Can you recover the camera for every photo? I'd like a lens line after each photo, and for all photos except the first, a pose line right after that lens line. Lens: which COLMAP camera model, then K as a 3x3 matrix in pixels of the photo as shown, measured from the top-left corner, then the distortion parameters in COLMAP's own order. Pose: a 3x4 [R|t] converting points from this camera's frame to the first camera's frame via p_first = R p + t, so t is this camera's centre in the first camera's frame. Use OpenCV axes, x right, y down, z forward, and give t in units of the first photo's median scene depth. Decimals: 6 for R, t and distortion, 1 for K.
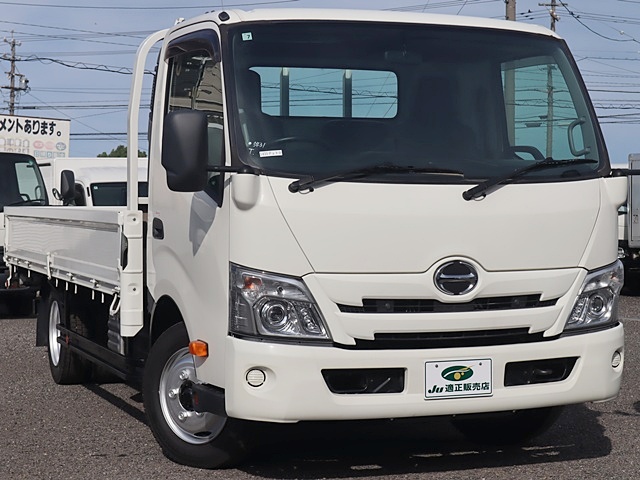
lens RADIAL K [[1519.8, 0, 320.0], [0, 1519.8, 240.0], [0, 0, 1]] dist [-0.385070, -0.171905]
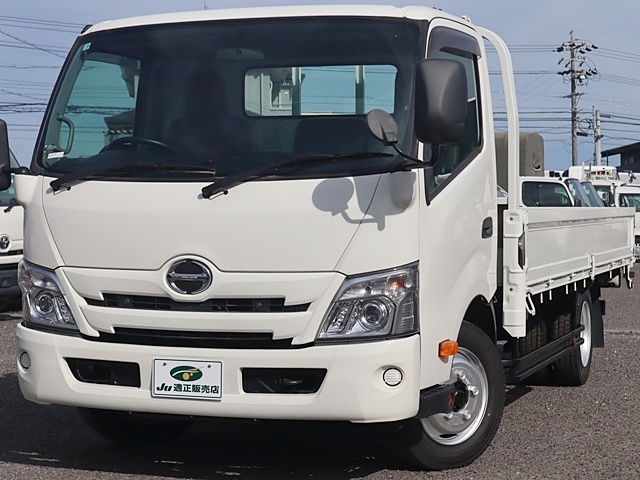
lens RADIAL K [[1493.1, 0, 320.0], [0, 1493.1, 240.0], [0, 0, 1]] dist [-0.245824, -0.151447]
pose [[0.774306, 0.020725, -0.632472, 0.768473], [-0.021401, 0.999749, 0.006560, -0.007063], [0.632449, 0.008456, 0.774556, 0.301642]]
